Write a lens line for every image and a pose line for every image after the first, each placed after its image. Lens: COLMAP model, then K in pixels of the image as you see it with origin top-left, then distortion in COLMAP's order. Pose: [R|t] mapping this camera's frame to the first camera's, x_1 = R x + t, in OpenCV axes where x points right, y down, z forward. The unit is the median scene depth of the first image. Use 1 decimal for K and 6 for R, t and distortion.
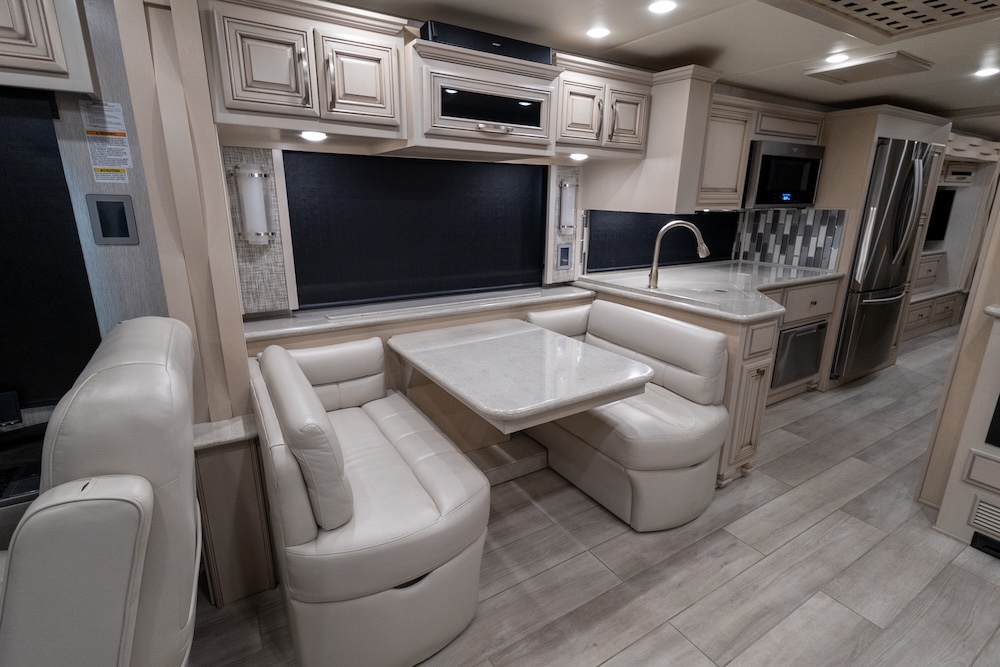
lens RADIAL K [[479.3, 0, 502.9], [0, 479.3, 333.4], [0, 0, 1]] dist [0.016343, -0.000844]
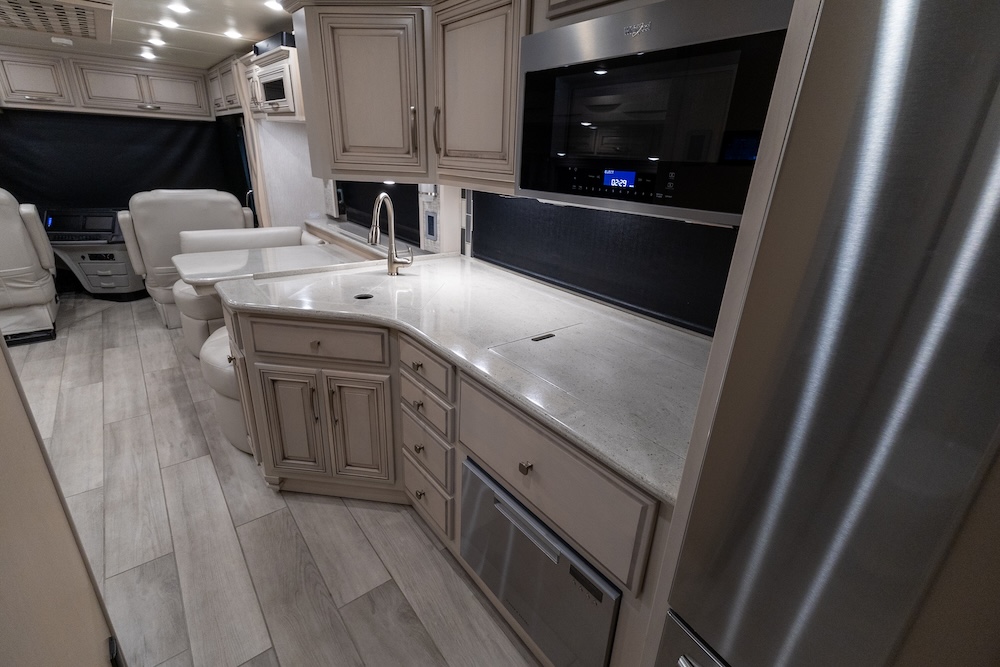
lens RADIAL K [[462.1, 0, 500.0], [0, 462.1, 333.5], [0, 0, 1]] dist [0.035504, -0.009973]
pose [[0.100879, 0.358409, -0.928098, 1.369299], [-0.306300, 0.898735, 0.313777, -0.382335], [0.946575, 0.252623, 0.200444, 1.286029]]
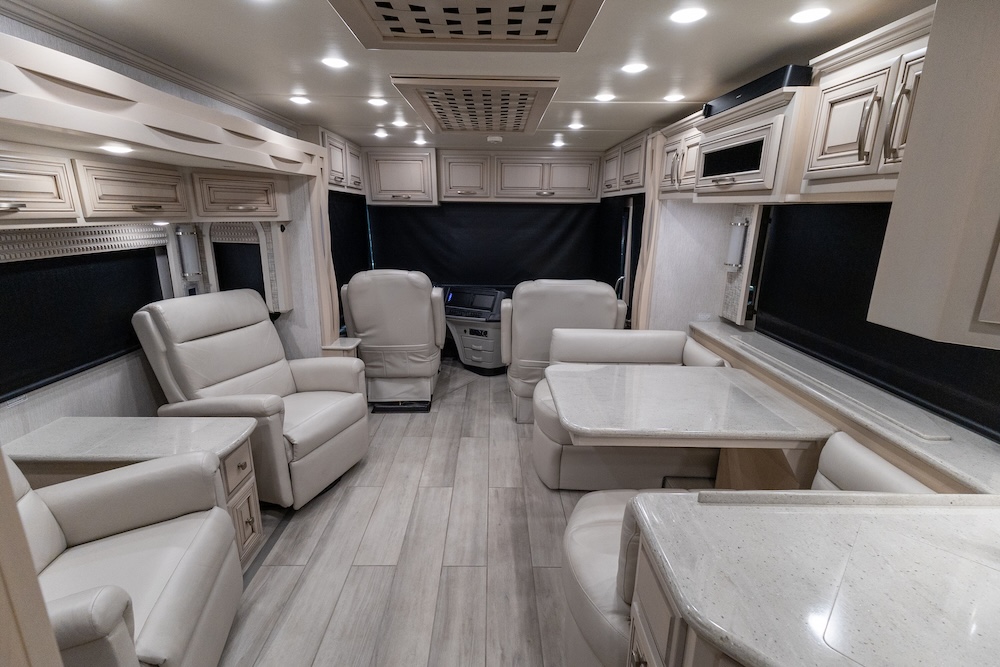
lens RADIAL K [[462.1, 0, 500.0], [0, 462.1, 333.5], [0, 0, 1]] dist [0.035504, -0.009973]
pose [[-0.519638, 0.205305, -0.829353, 0.911917], [-0.248451, 0.892441, 0.376591, -0.327739], [0.817465, 0.401745, -0.412738, 0.956734]]
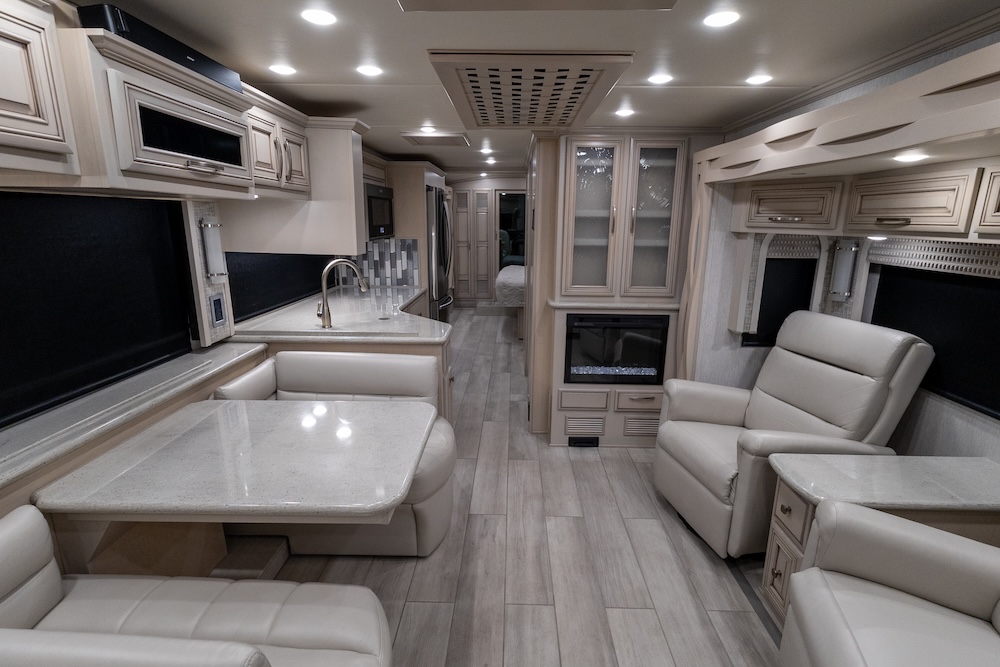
lens RADIAL K [[479.3, 0, 502.9], [0, 479.3, 333.4], [0, 0, 1]] dist [0.016343, -0.000844]
pose [[0.552610, -0.196841, 0.809862, -0.357615], [0.219825, 0.971725, 0.086185, -0.109486], [-0.803927, 0.130401, 0.580255, 0.174035]]
